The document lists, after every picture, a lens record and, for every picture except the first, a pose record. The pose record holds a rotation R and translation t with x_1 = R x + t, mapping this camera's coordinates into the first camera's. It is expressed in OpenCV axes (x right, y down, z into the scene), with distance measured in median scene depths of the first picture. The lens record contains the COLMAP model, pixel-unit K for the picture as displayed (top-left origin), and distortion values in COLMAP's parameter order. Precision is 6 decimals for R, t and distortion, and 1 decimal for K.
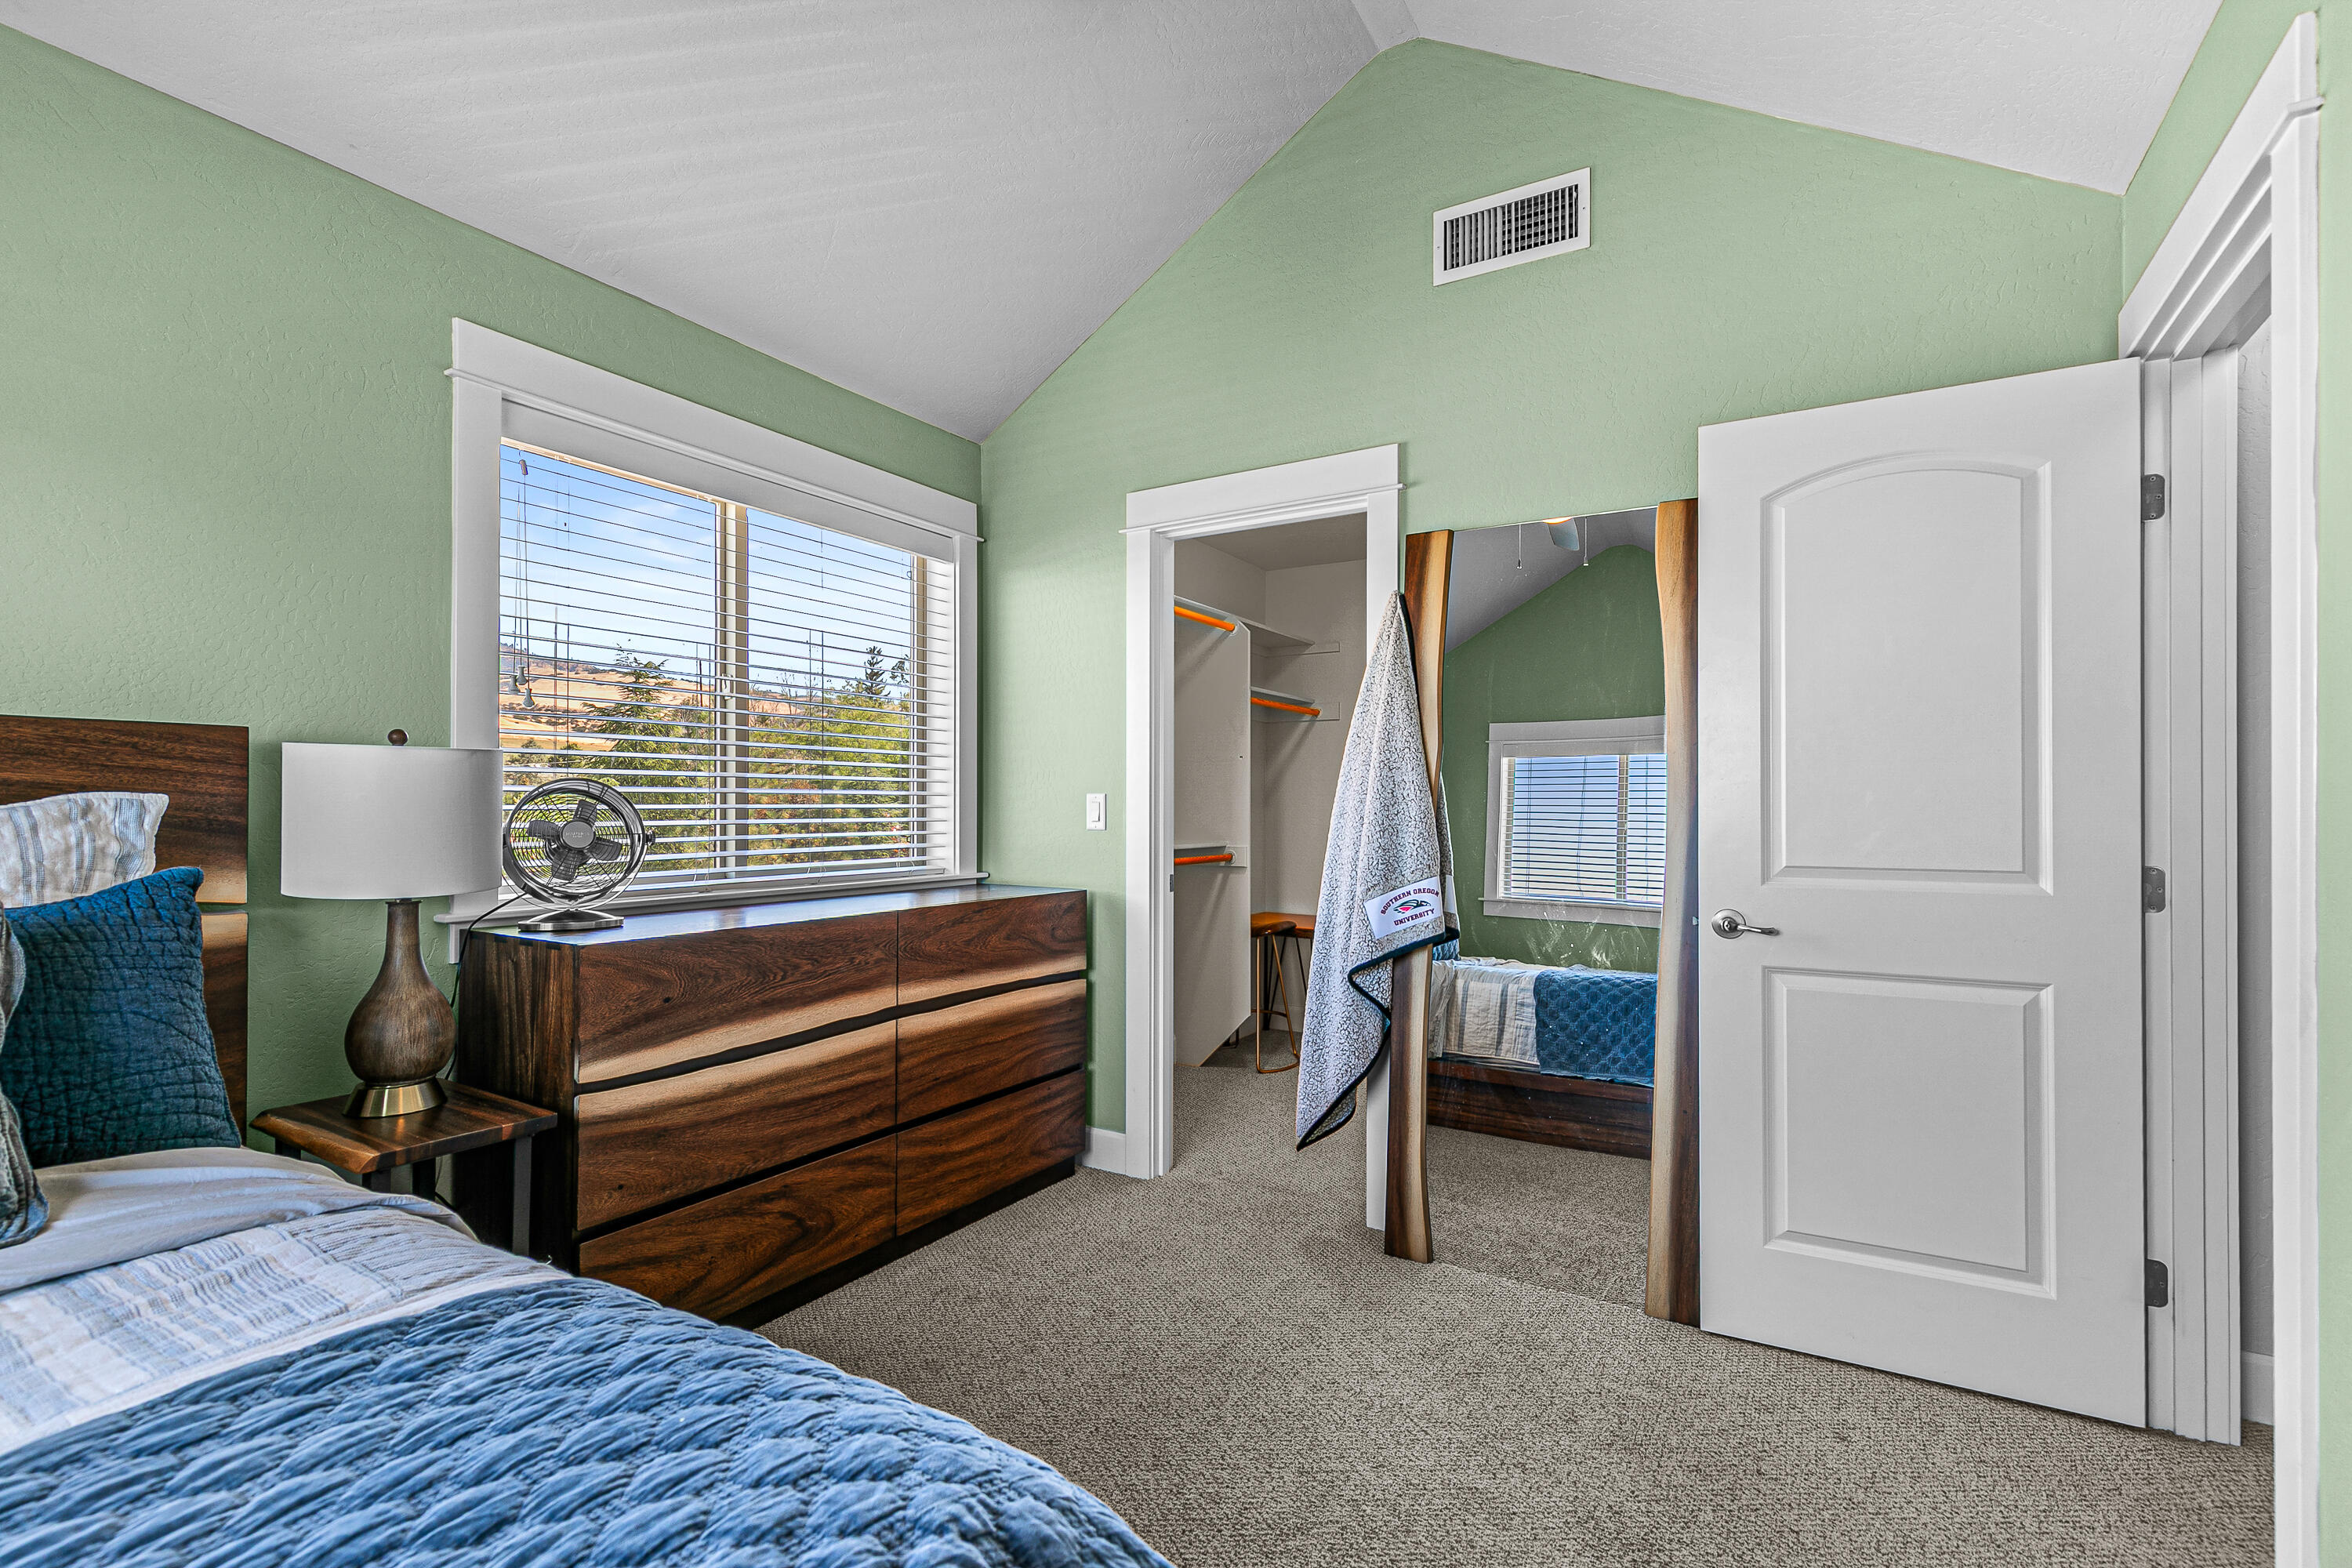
lens RADIAL K [[1080.8, 0, 1163.5], [0, 1080.8, 801.9], [0, 0, 1]] dist [0.011712, -0.000654]
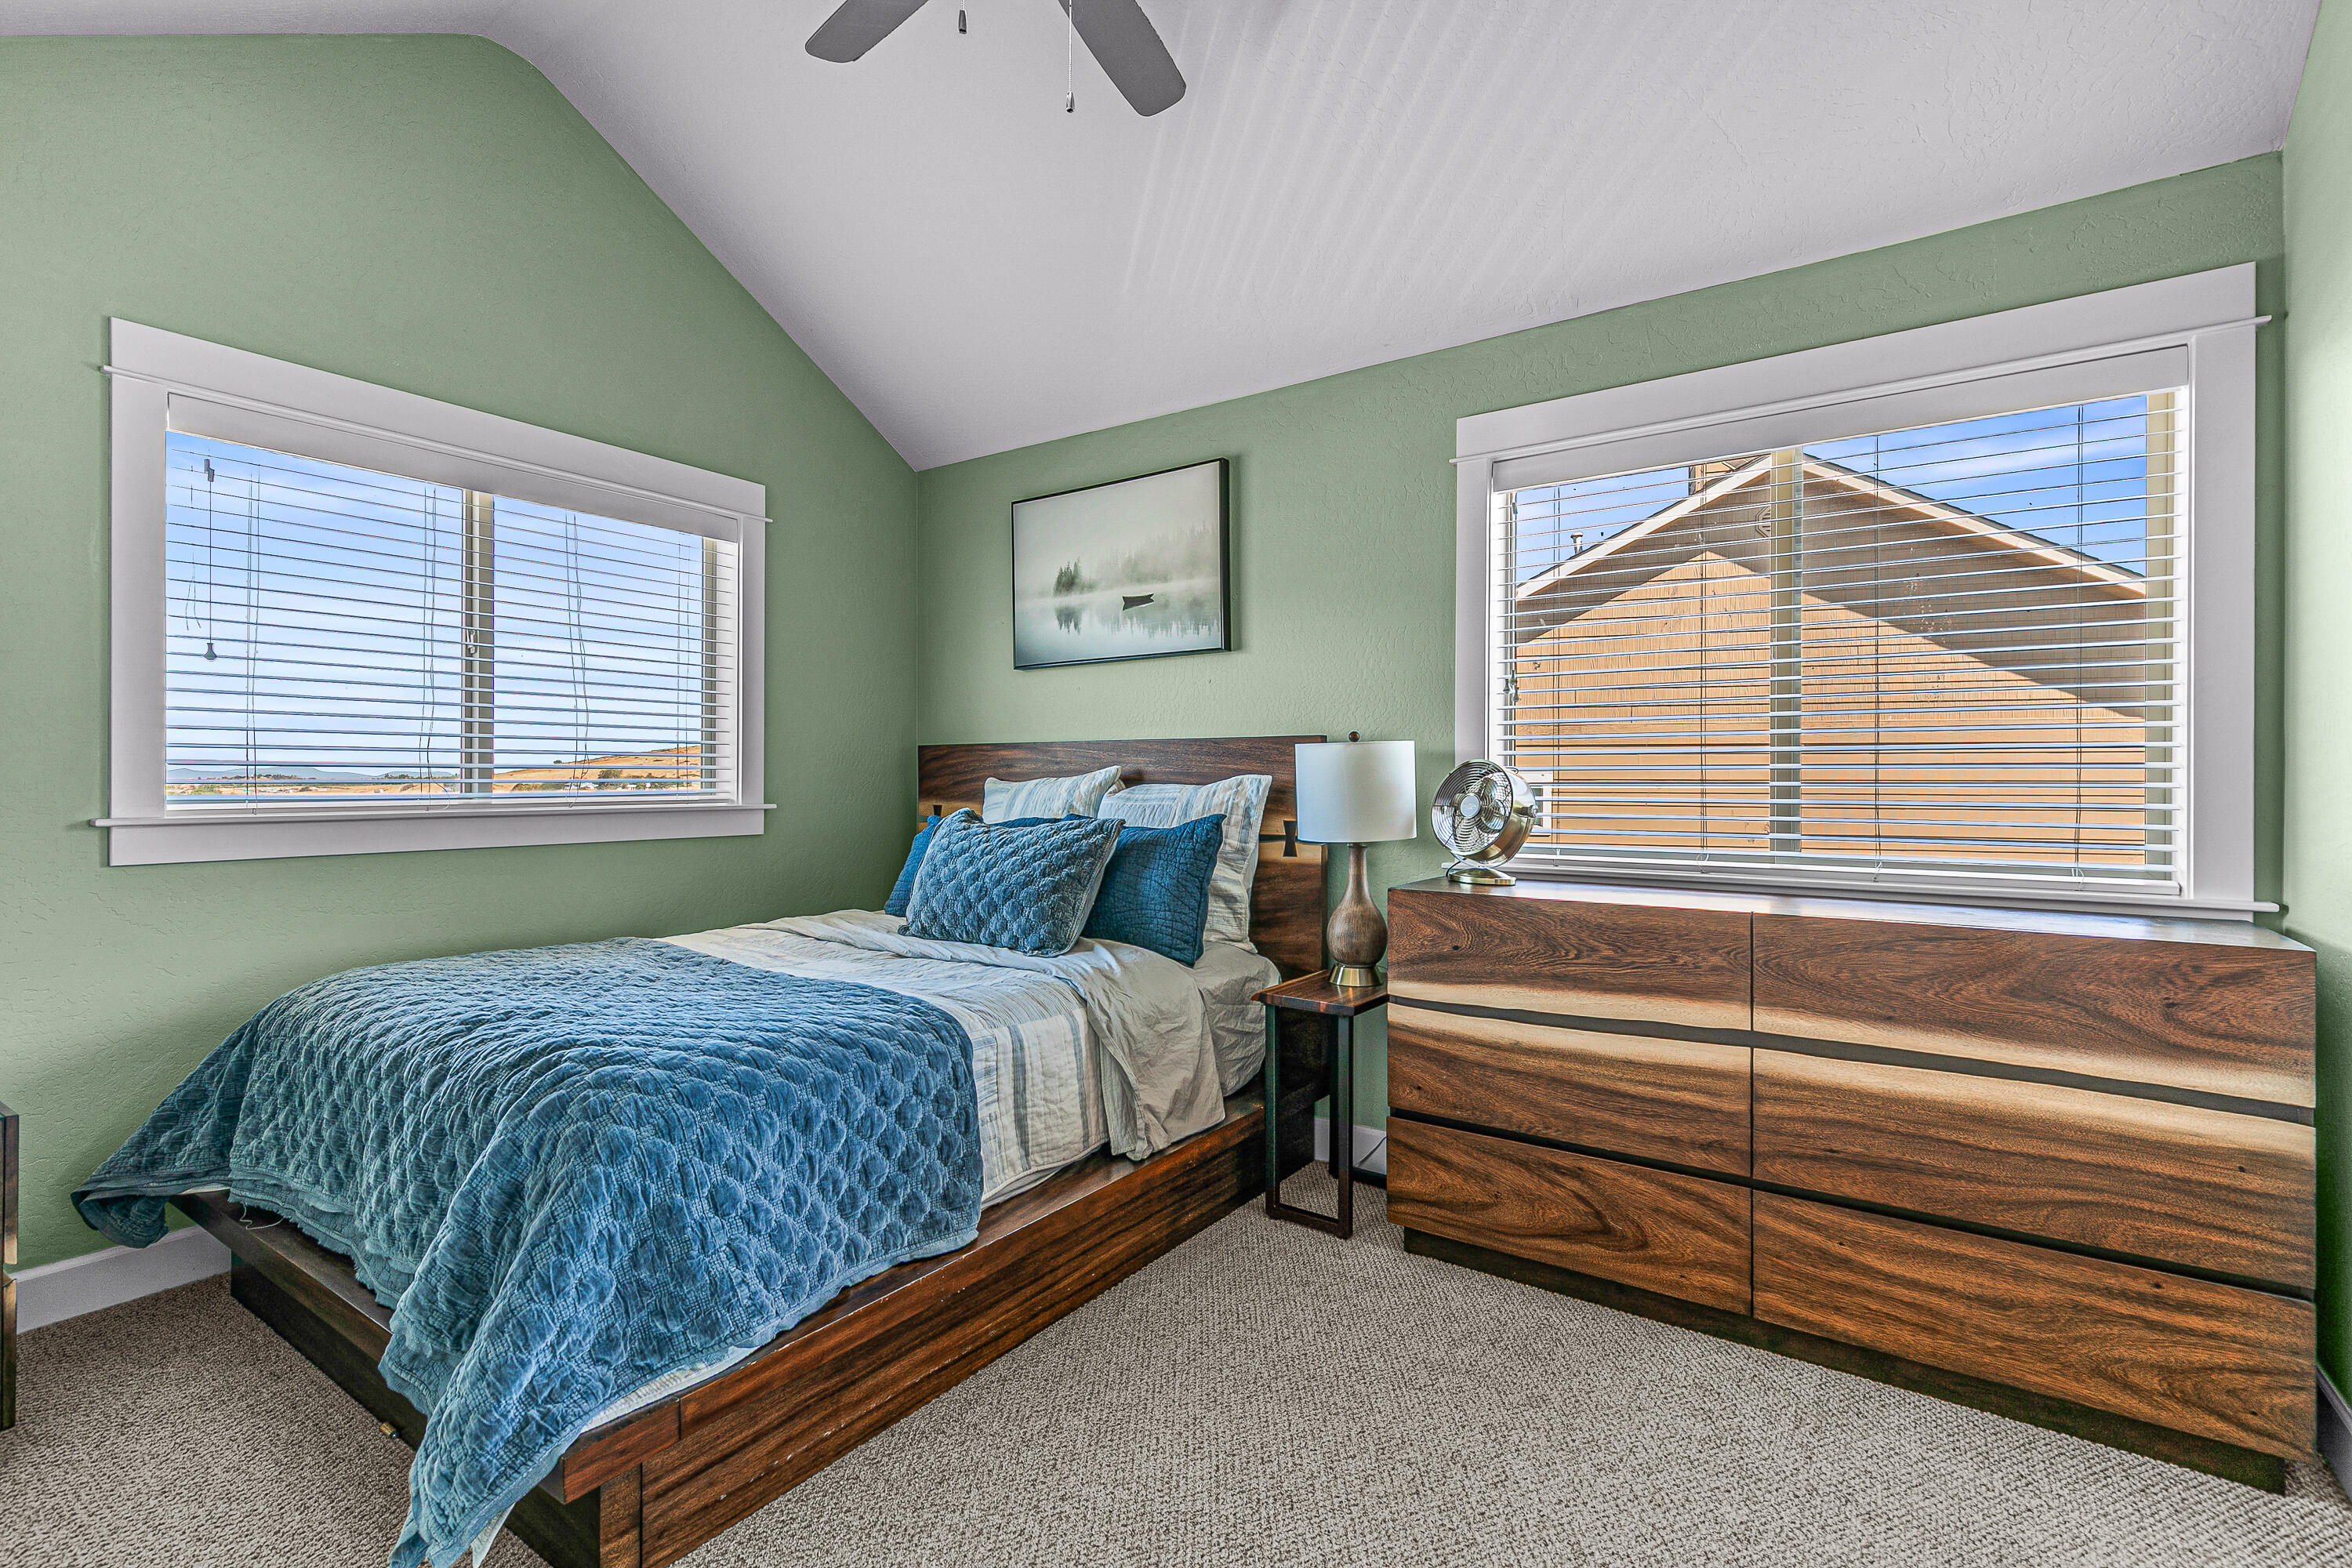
lens RADIAL K [[1078.0, 0, 1187.3], [0, 1078.0, 769.8], [0, 0, 1]] dist [0.009637, -0.000177]
pose [[-0.056404, -0.008715, -0.998370, 0.645715], [0.002139, 0.999959, -0.008850, -0.000485], [0.998406, -0.002635, -0.056383, 0.688575]]
